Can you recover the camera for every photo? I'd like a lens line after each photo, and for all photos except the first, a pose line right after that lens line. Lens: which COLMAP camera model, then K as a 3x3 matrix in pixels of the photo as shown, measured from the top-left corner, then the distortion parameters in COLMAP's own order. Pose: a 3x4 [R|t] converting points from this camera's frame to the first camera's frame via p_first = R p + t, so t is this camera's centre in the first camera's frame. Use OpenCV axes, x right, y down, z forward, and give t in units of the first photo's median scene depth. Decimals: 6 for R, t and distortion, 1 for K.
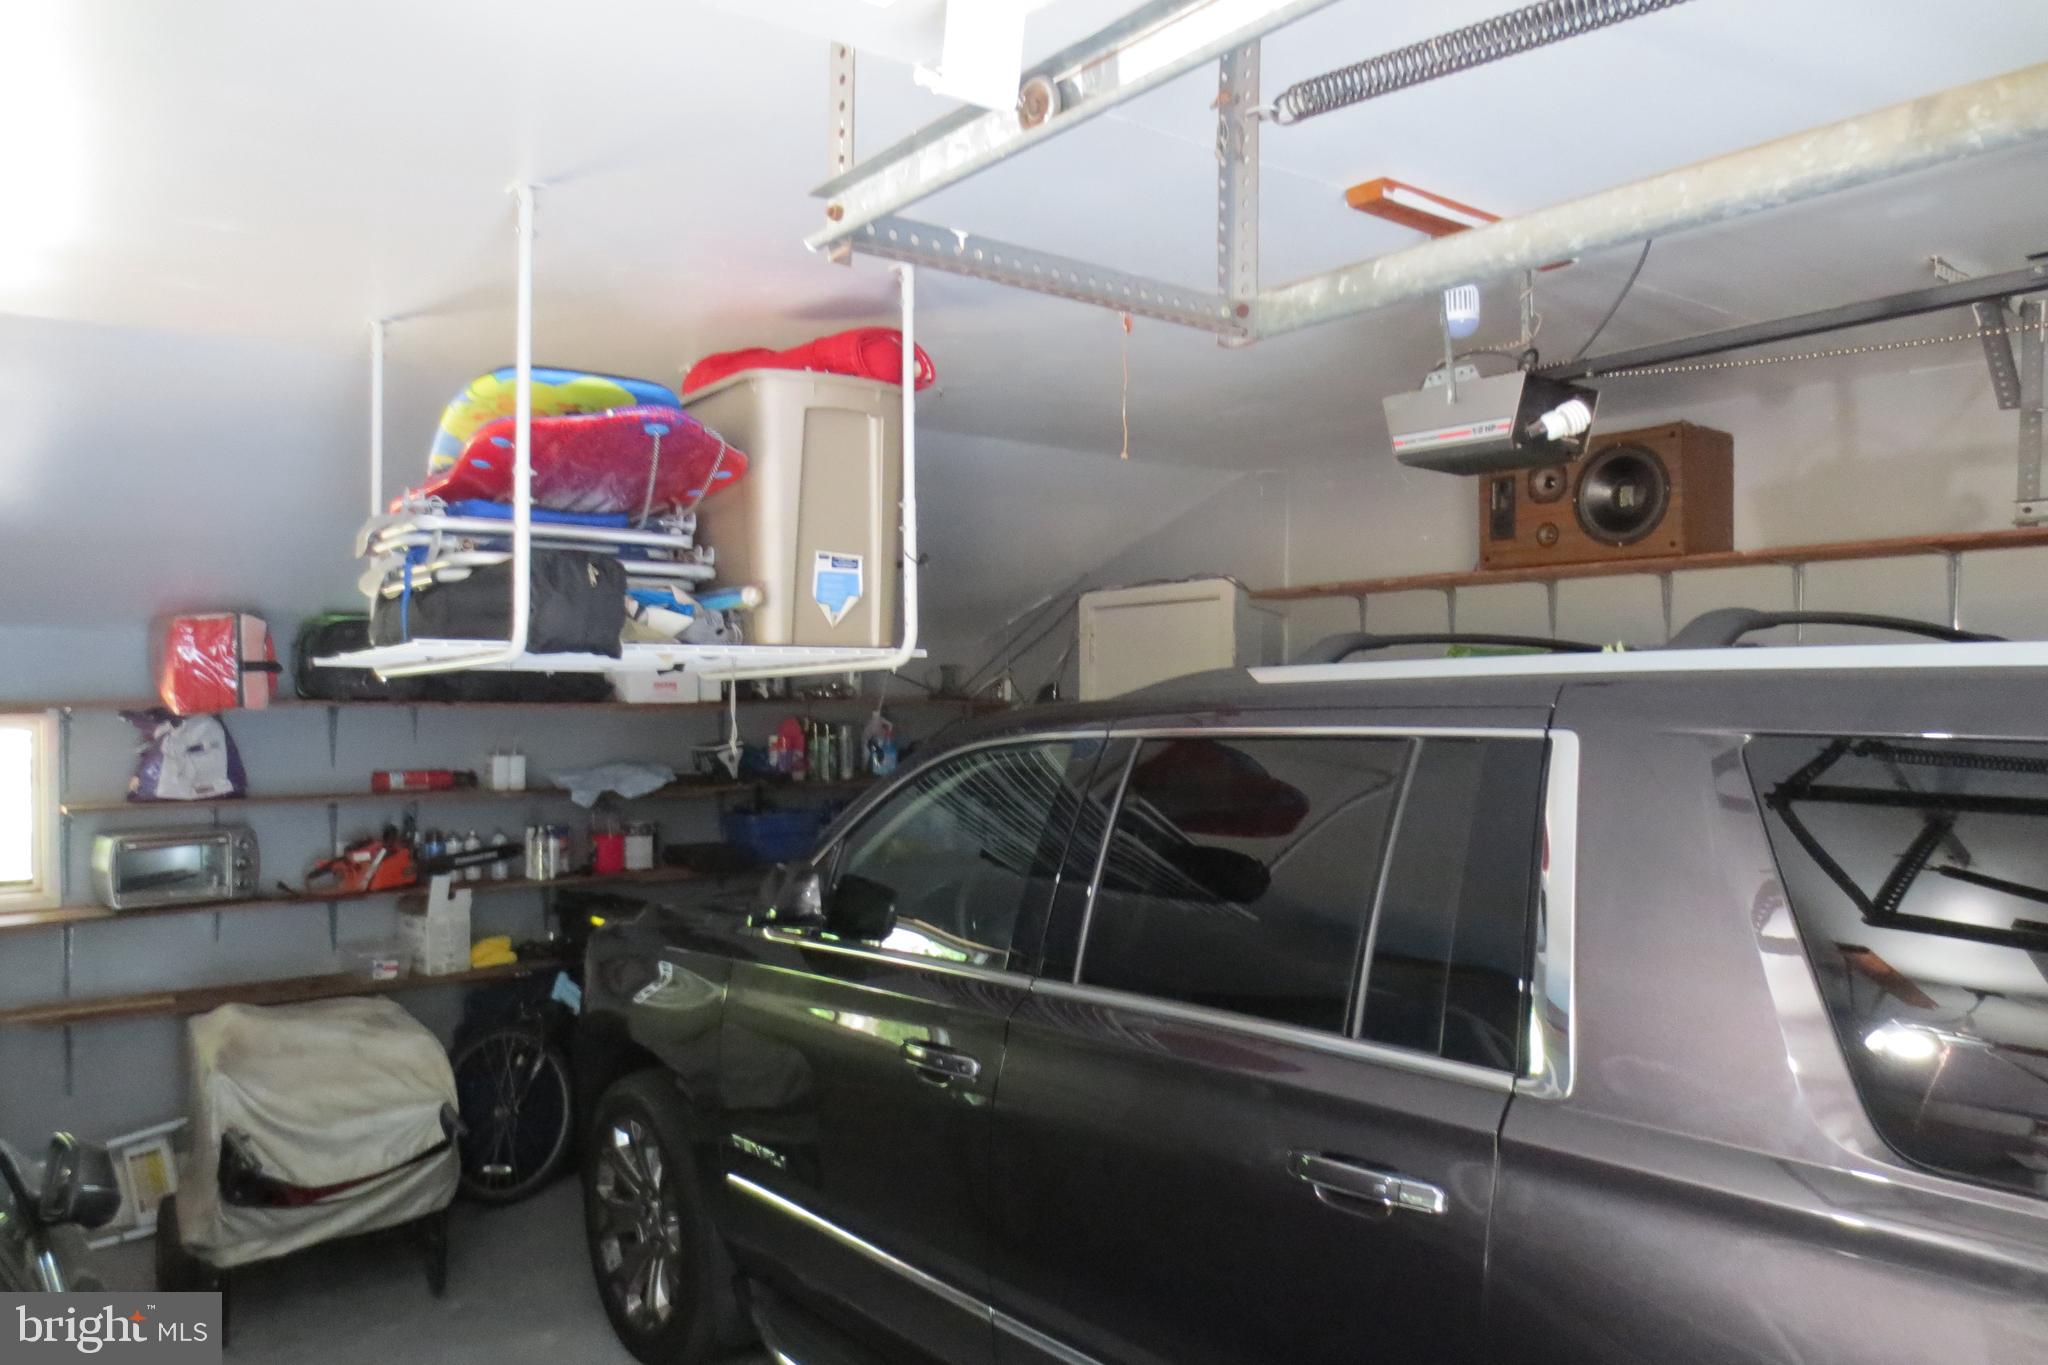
lens RADIAL K [[1461.7, 0, 1033.0], [0, 1461.7, 695.9], [0, 0, 1]] dist [-0.011358, -0.004386]
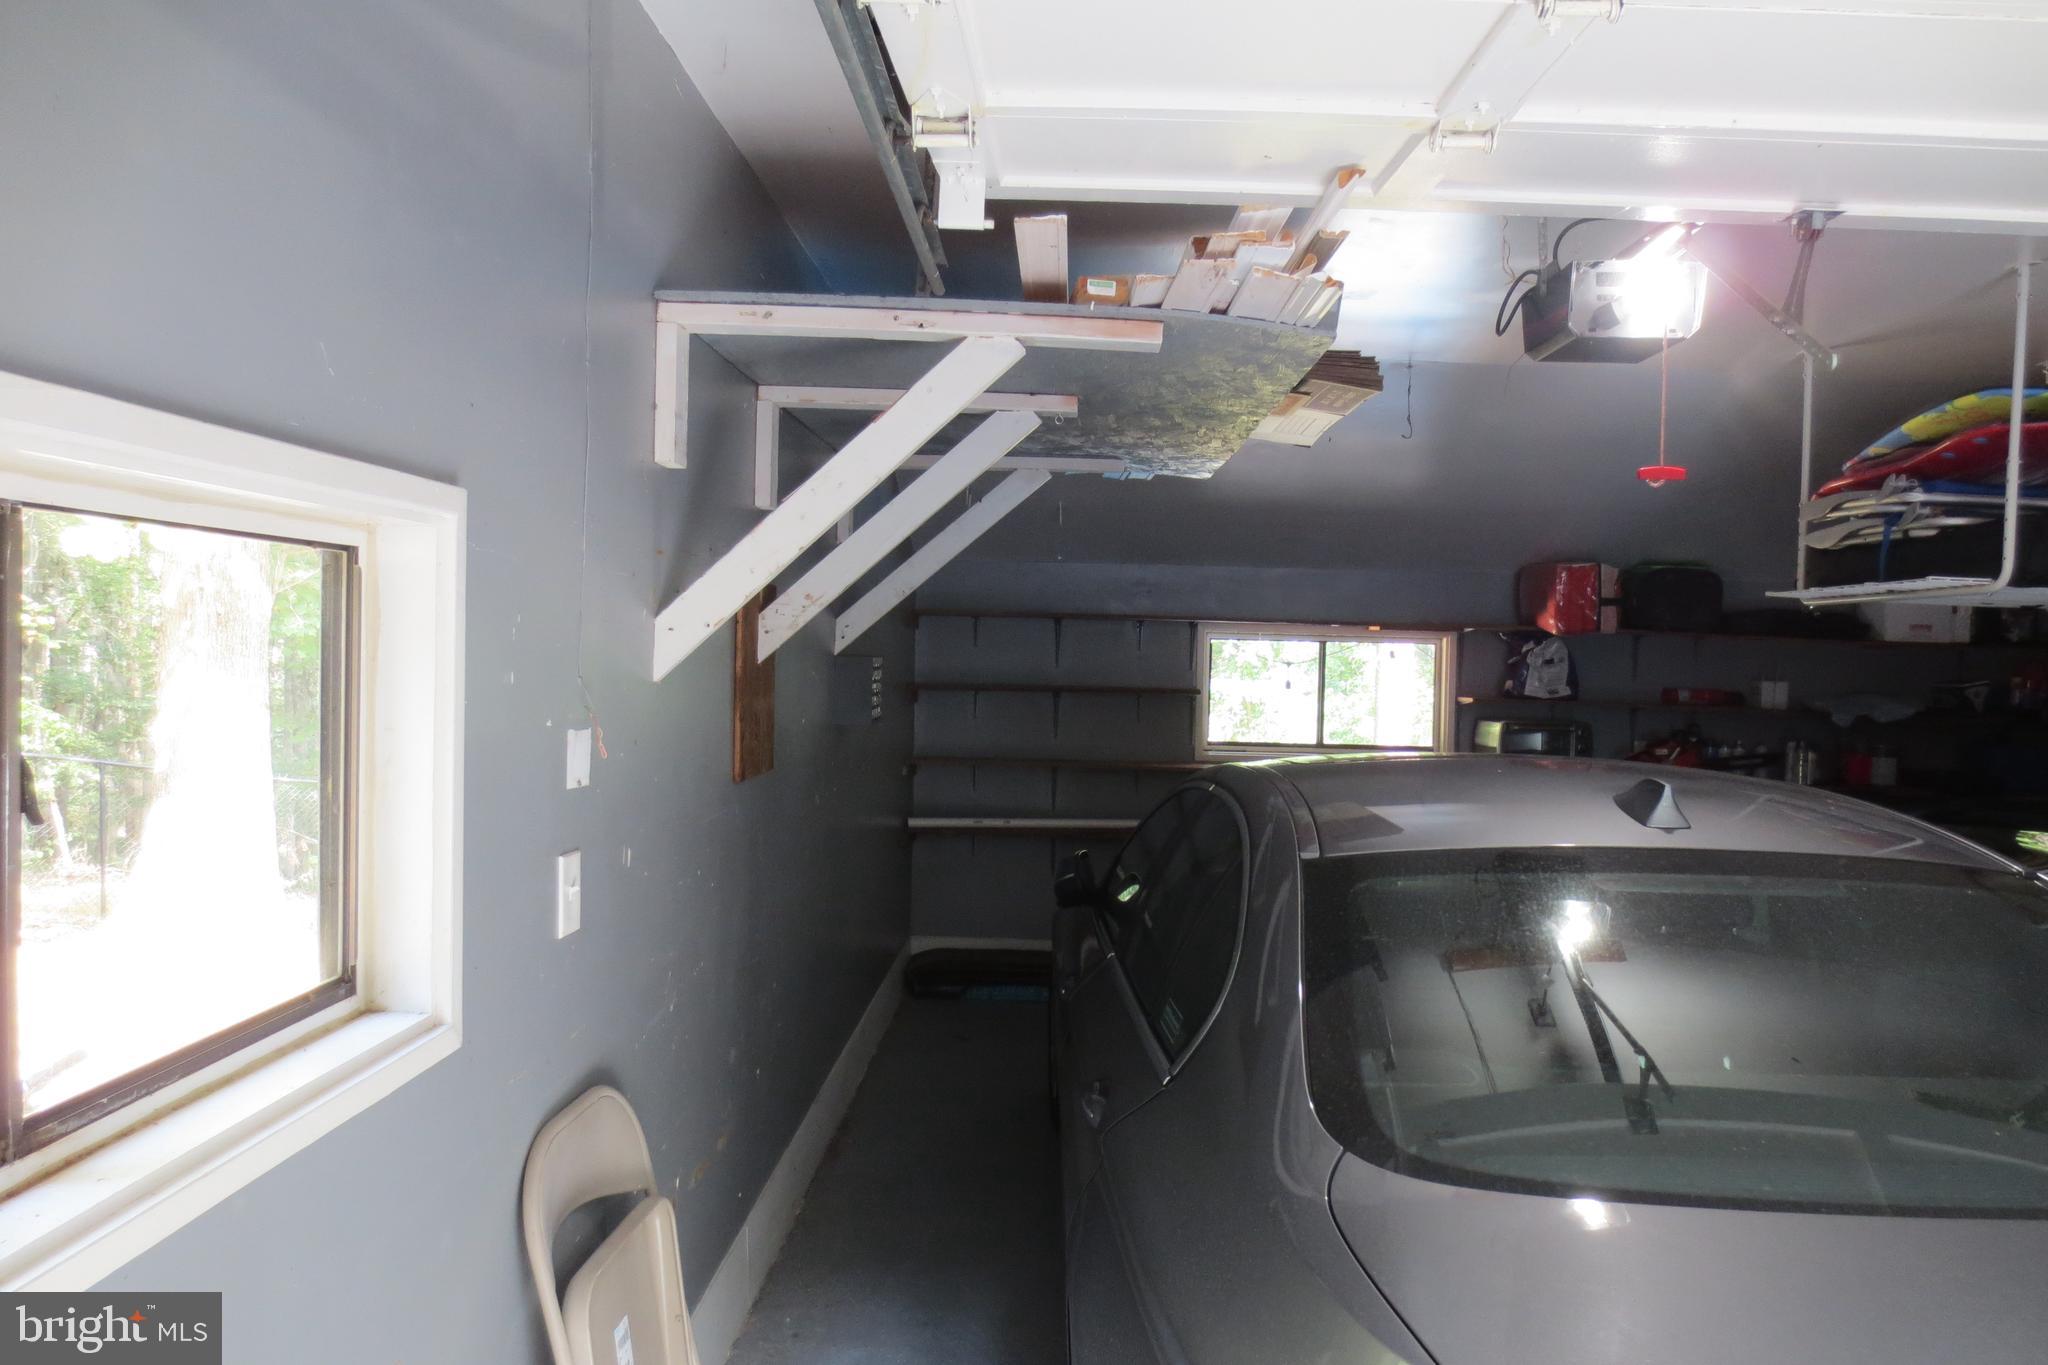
lens RADIAL K [[1461.7, 0, 1033.0], [0, 1461.7, 695.9], [0, 0, 1]] dist [-0.011358, -0.004386]
pose [[0.779897, 0.054358, -0.623543, -0.097759], [-0.034649, 0.998444, 0.043703, 0.025272], [0.624948, -0.012479, 0.780566, -0.374427]]
